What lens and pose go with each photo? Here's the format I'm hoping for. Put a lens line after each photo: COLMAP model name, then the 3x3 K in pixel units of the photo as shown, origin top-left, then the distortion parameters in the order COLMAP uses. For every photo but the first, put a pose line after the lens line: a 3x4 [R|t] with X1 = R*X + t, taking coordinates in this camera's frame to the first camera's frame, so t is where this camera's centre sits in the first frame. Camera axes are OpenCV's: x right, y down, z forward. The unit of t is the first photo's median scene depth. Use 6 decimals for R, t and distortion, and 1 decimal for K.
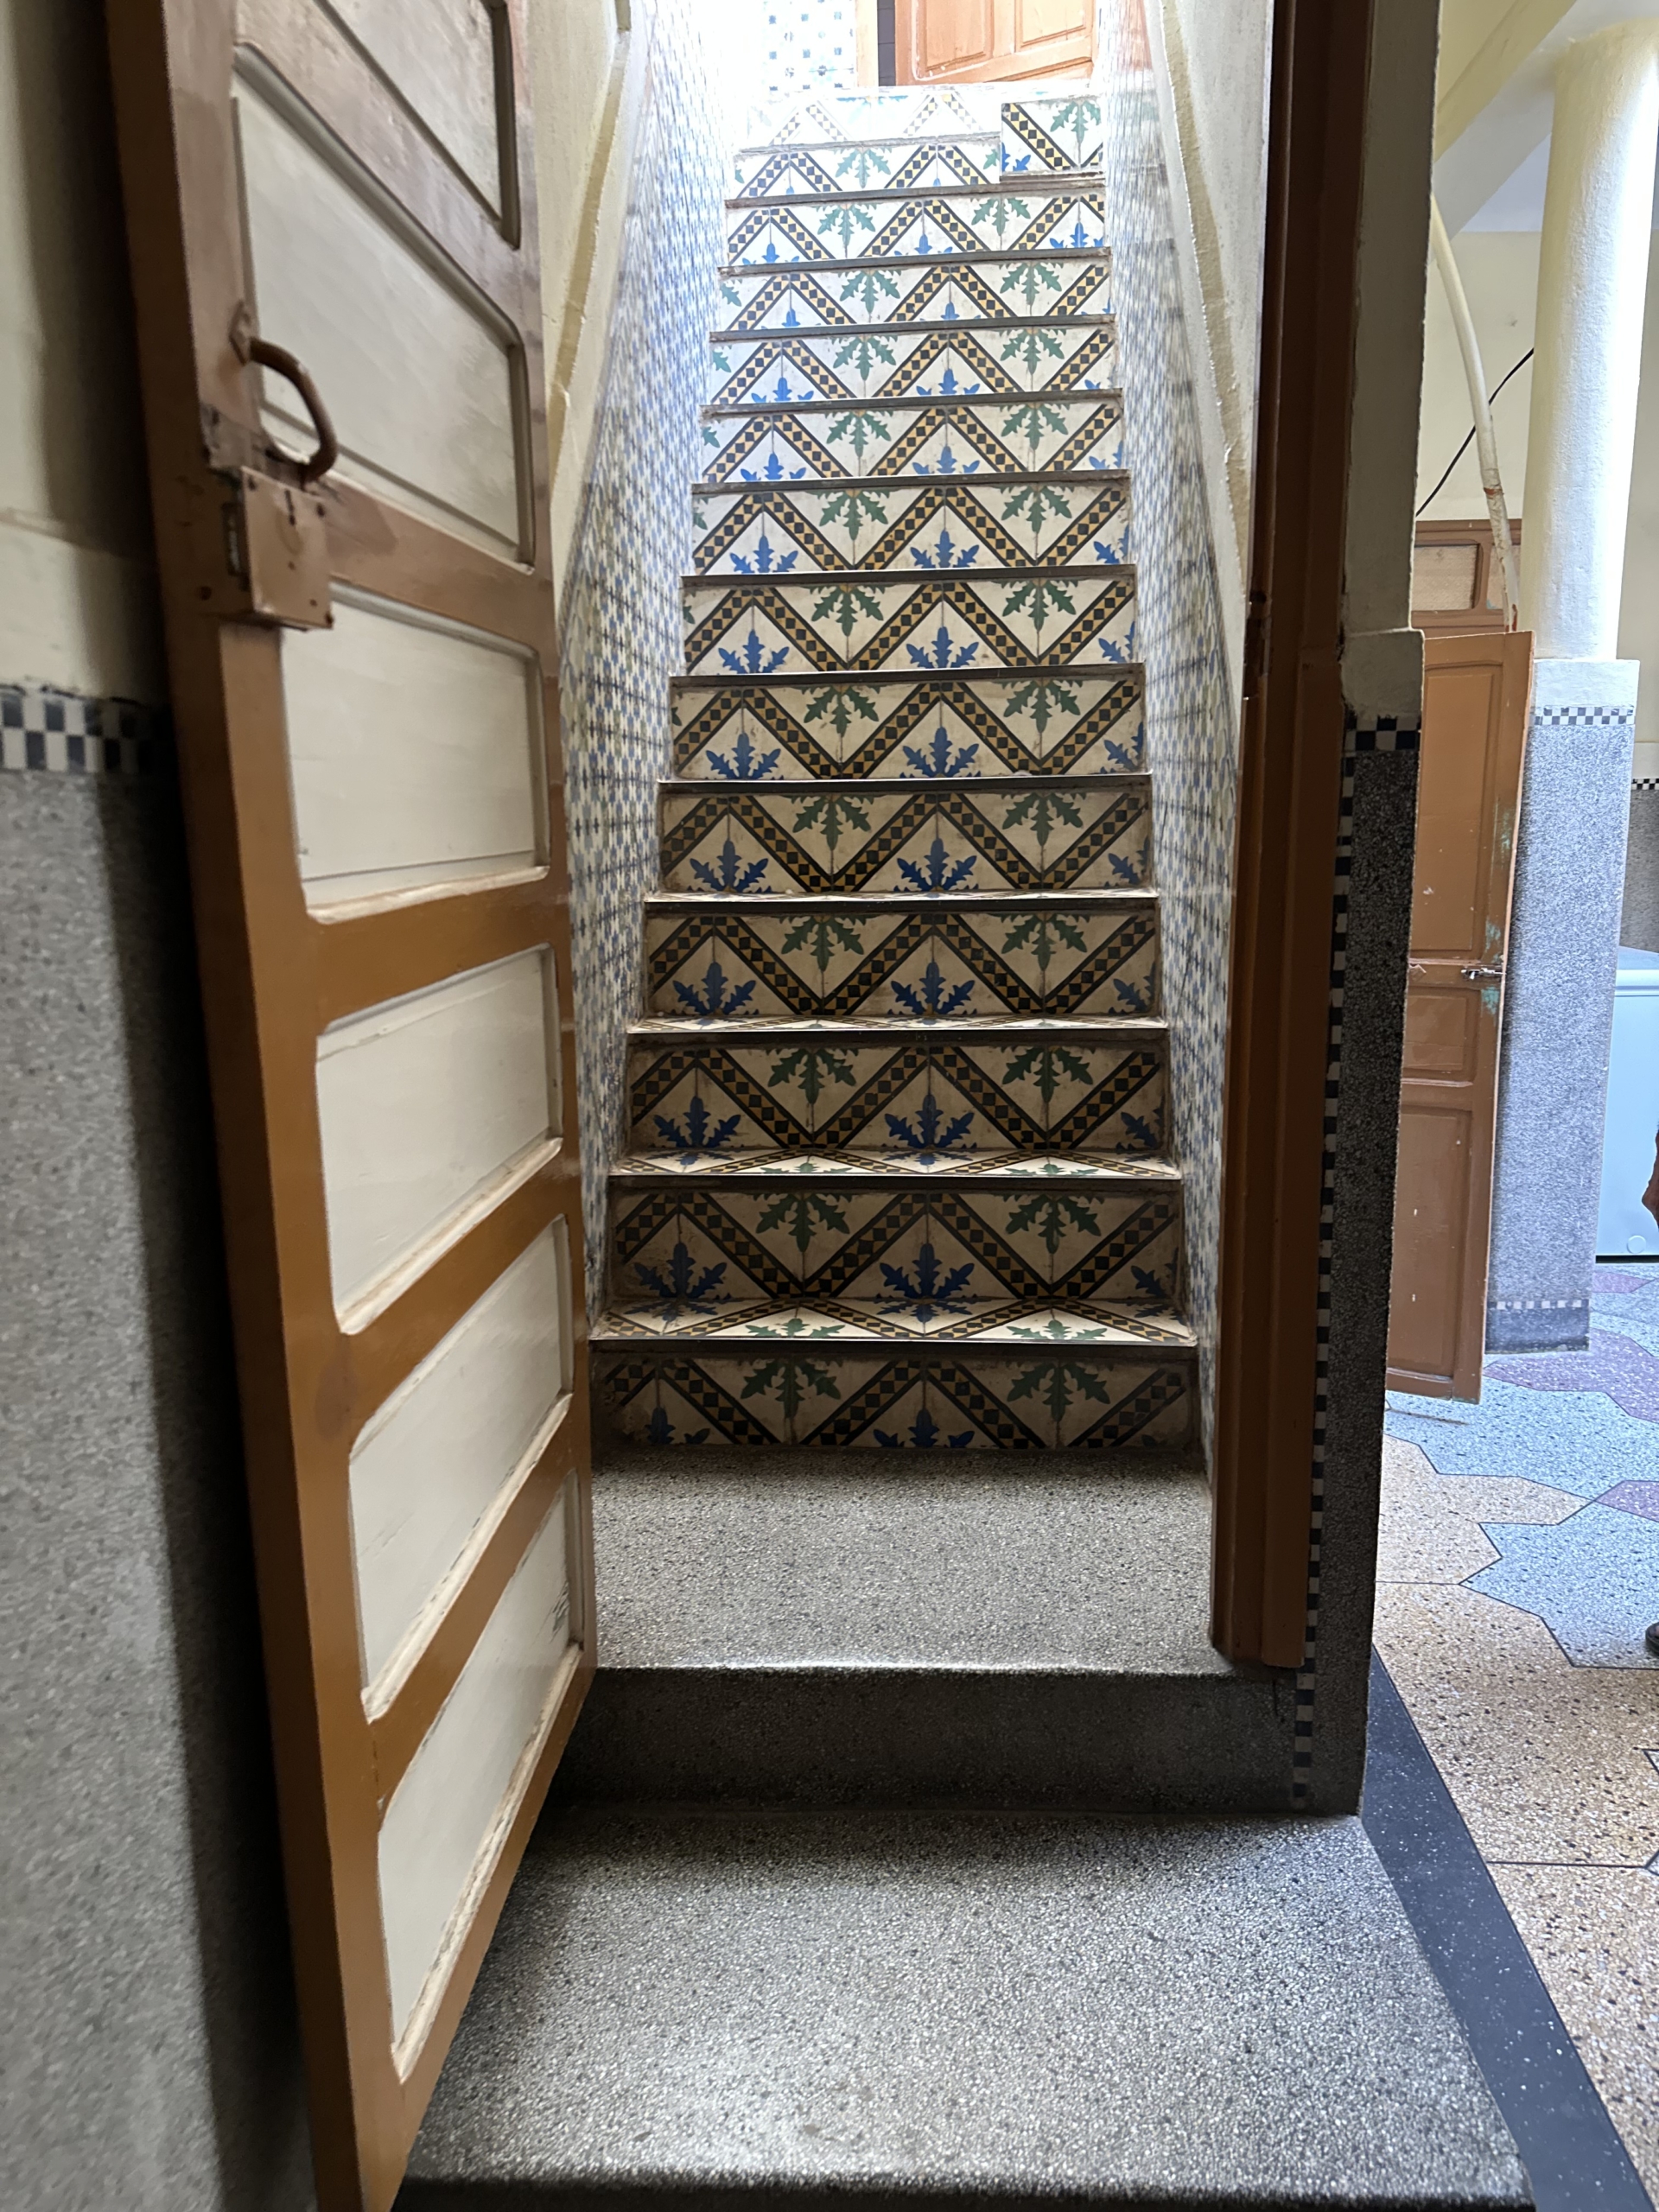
lens RADIAL K [[1569.0, 0, 840.1], [0, 1569.0, 1104.2], [0, 0, 1]] dist [0.014424, -0.004283]
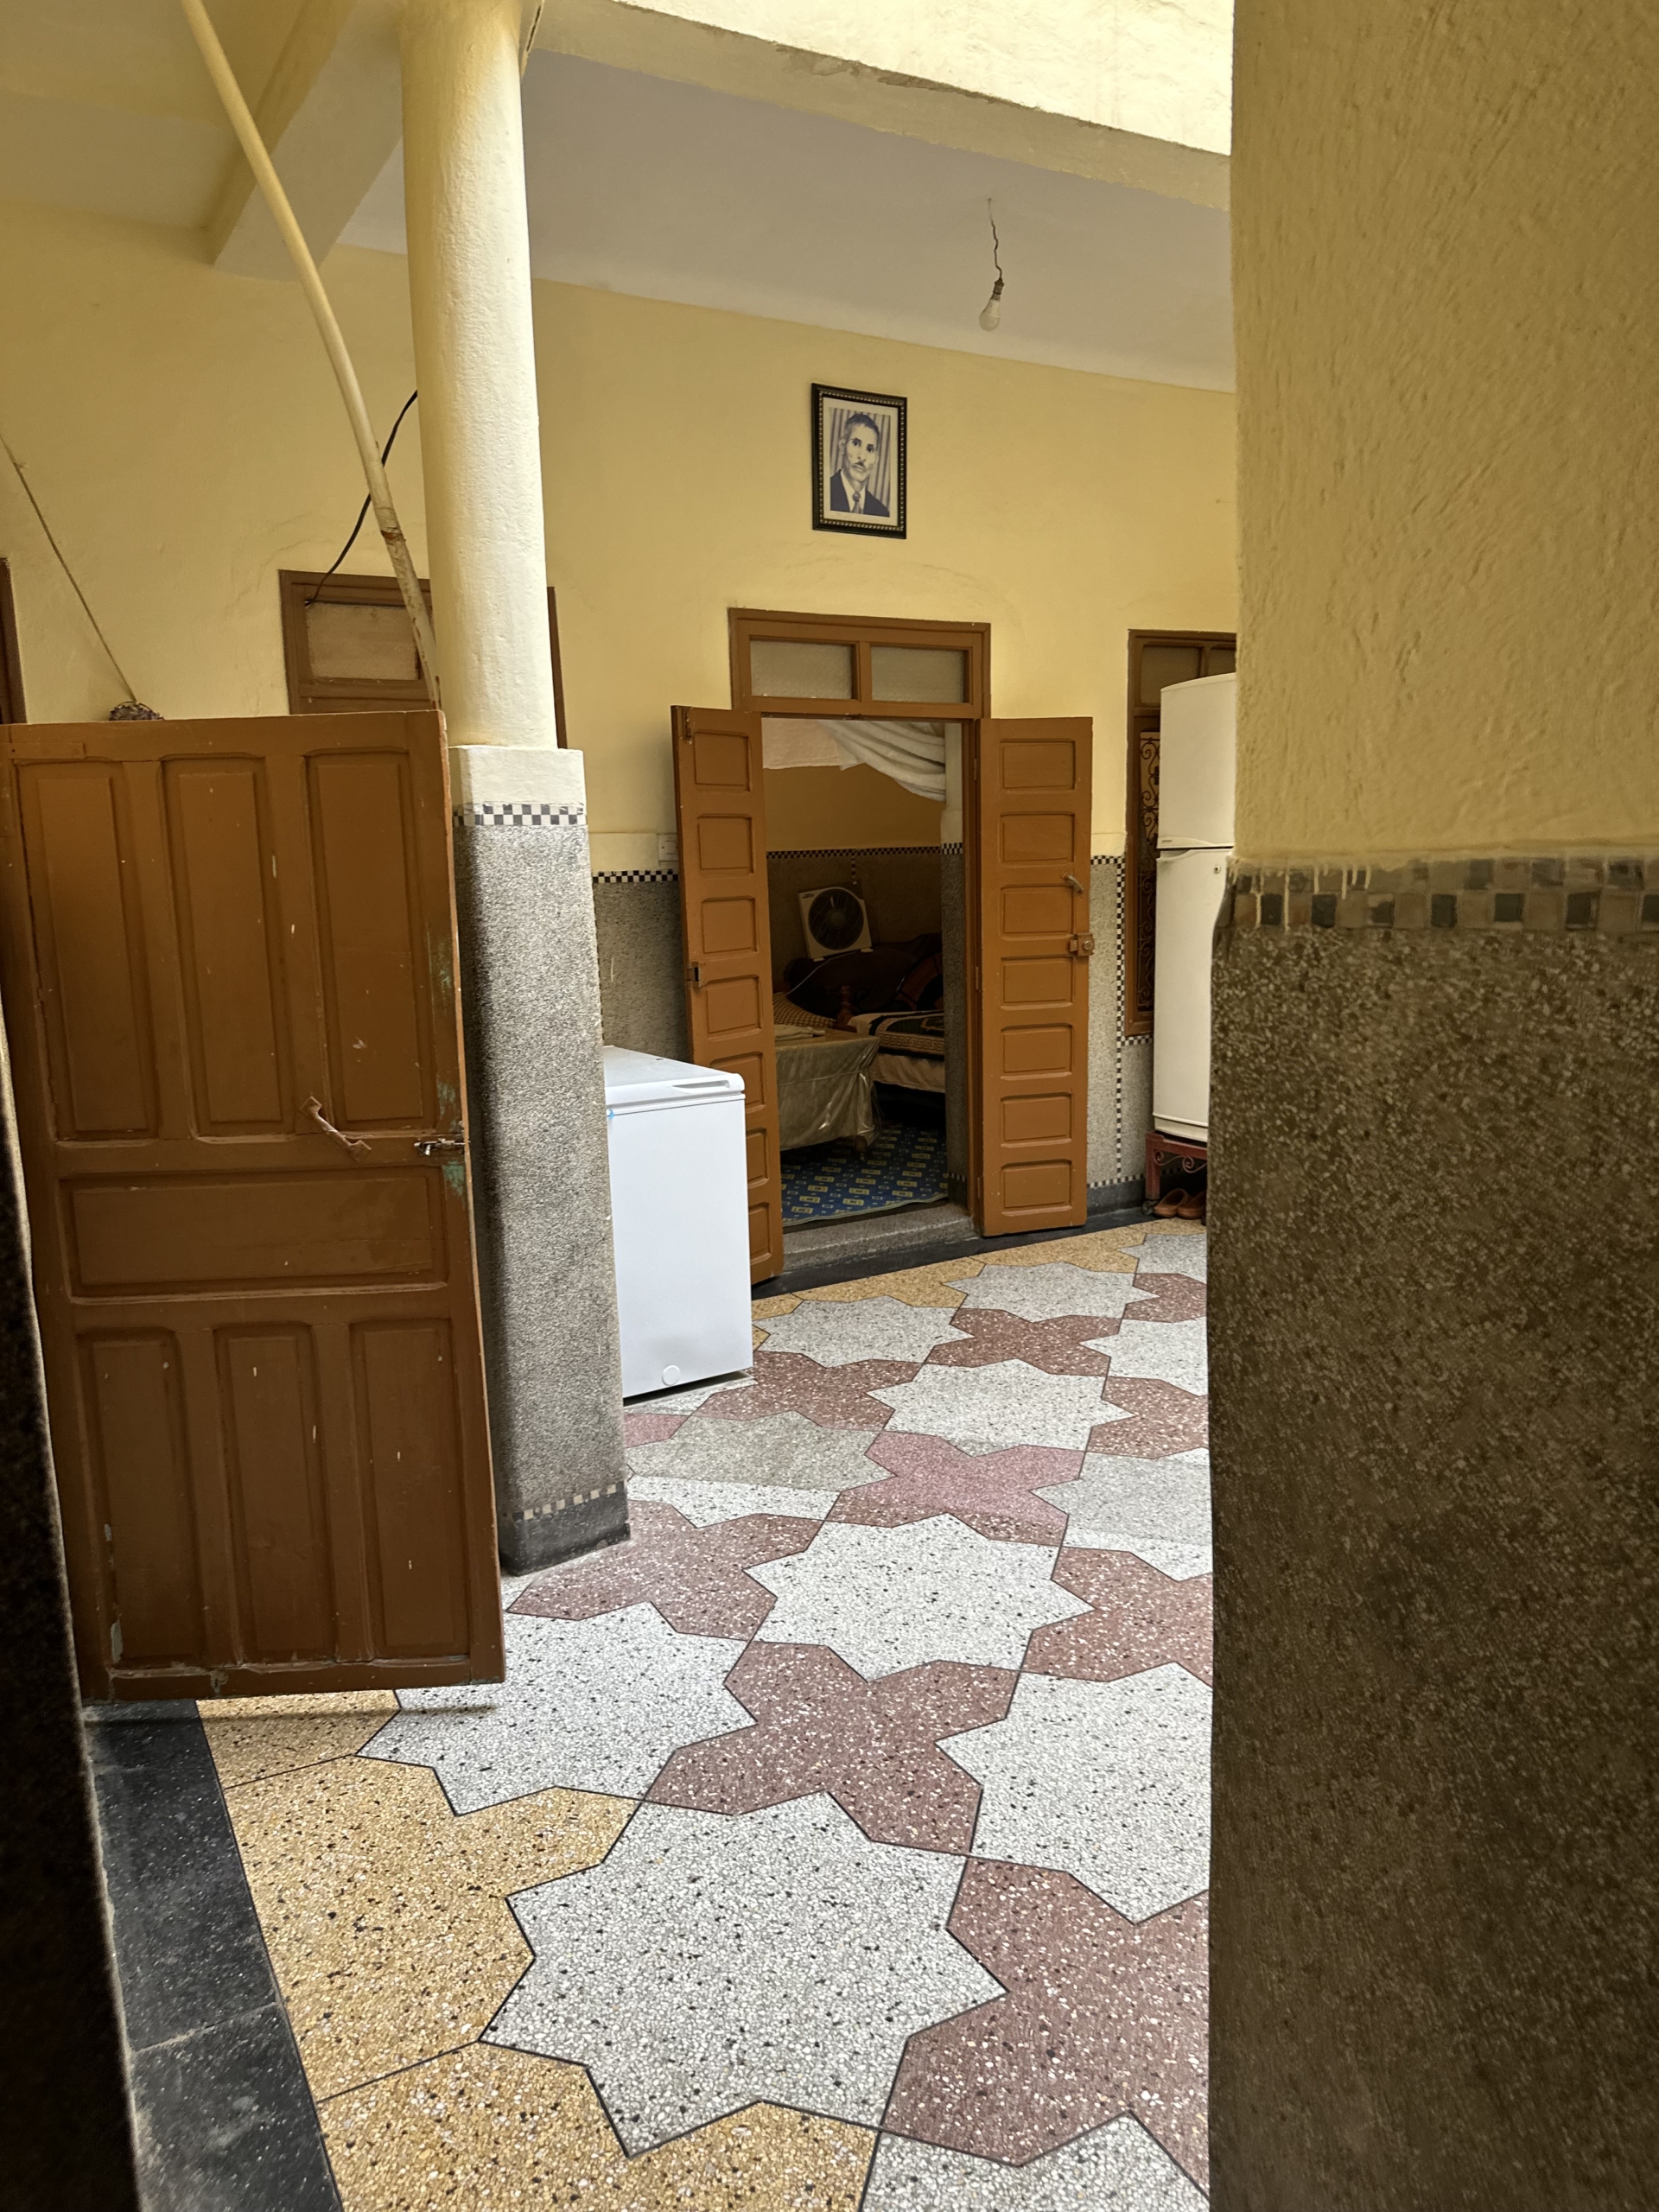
lens RADIAL K [[1569.0, 0, 829.0], [0, 1569.0, 1110.1], [0, 0, 1]] dist [0.014424, -0.004283]
pose [[0.838563, -0.098288, 0.535866, 0.140456], [0.117512, 0.993070, -0.001742, -0.069377], [-0.531981, 0.064431, 0.844302, 0.217923]]
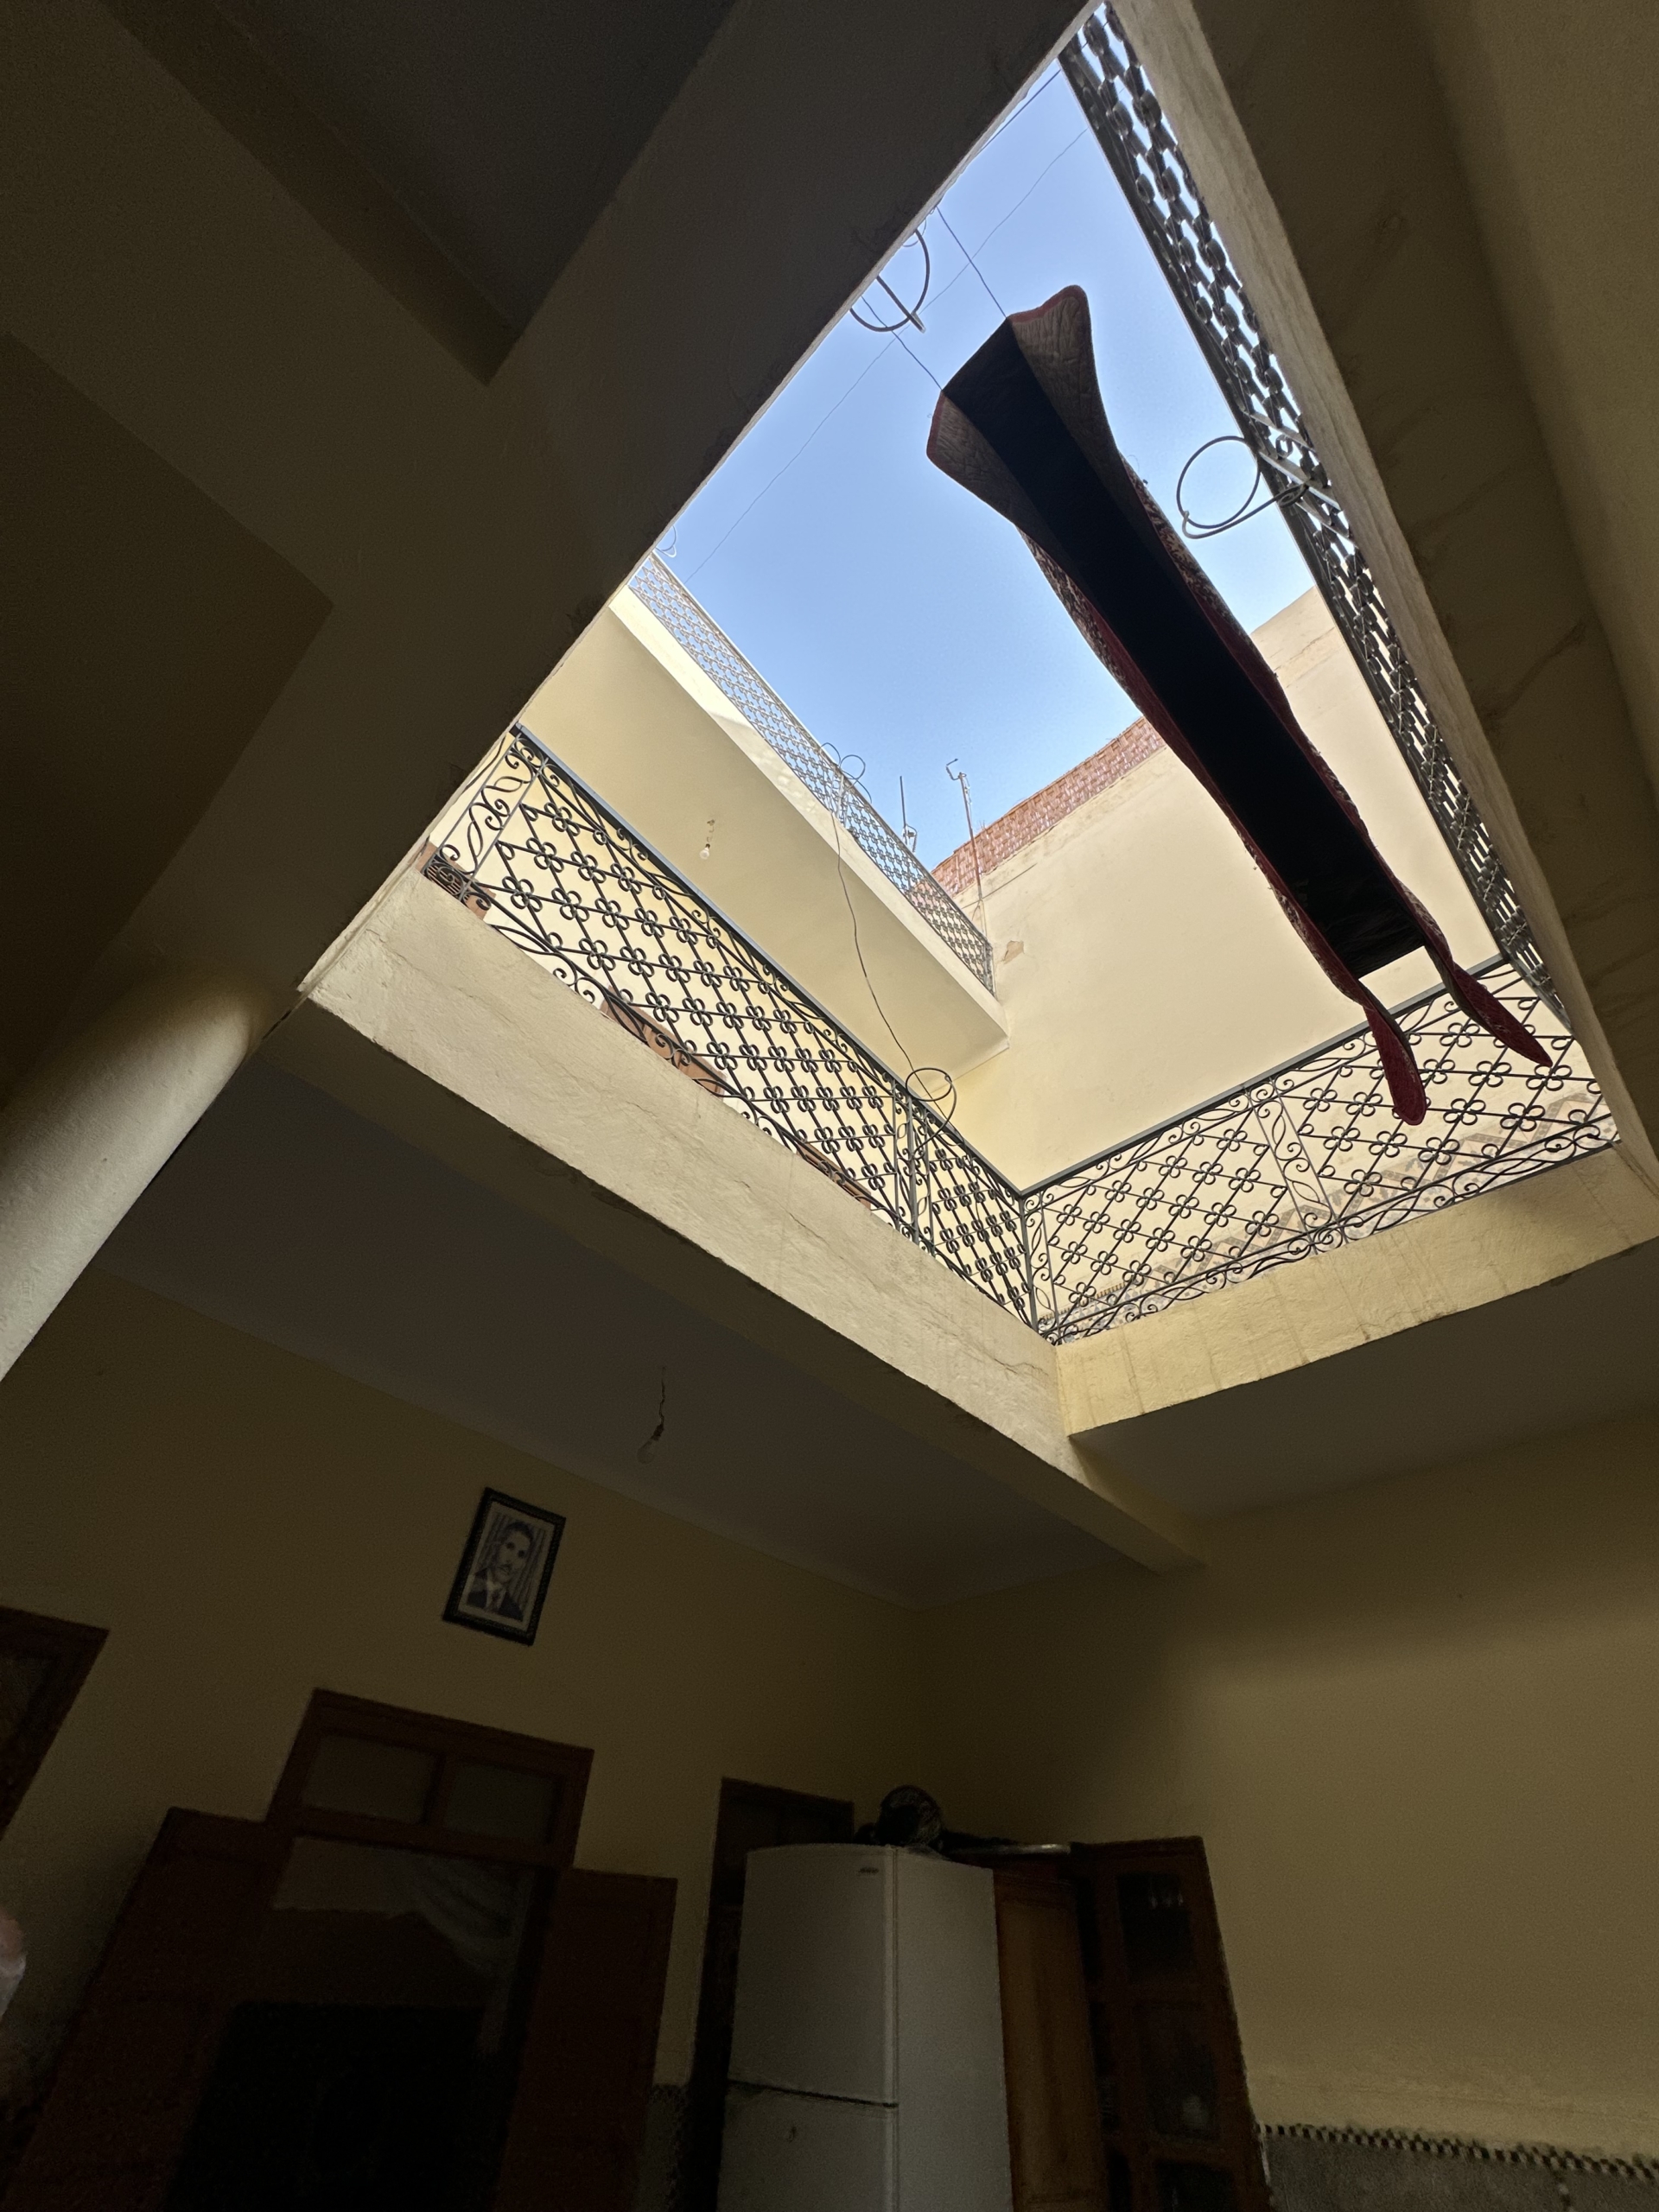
lens RADIAL K [[894.5, 0, 828.1], [0, 894.5, 1116.0], [0, 0, 1]] dist [-0.010839, -0.000464]
pose [[0.632350, 0.571204, 0.523316, 0.332009], [0.090867, 0.616170, -0.782354, -0.147318], [-0.769335, 0.542274, 0.337731, 0.430254]]
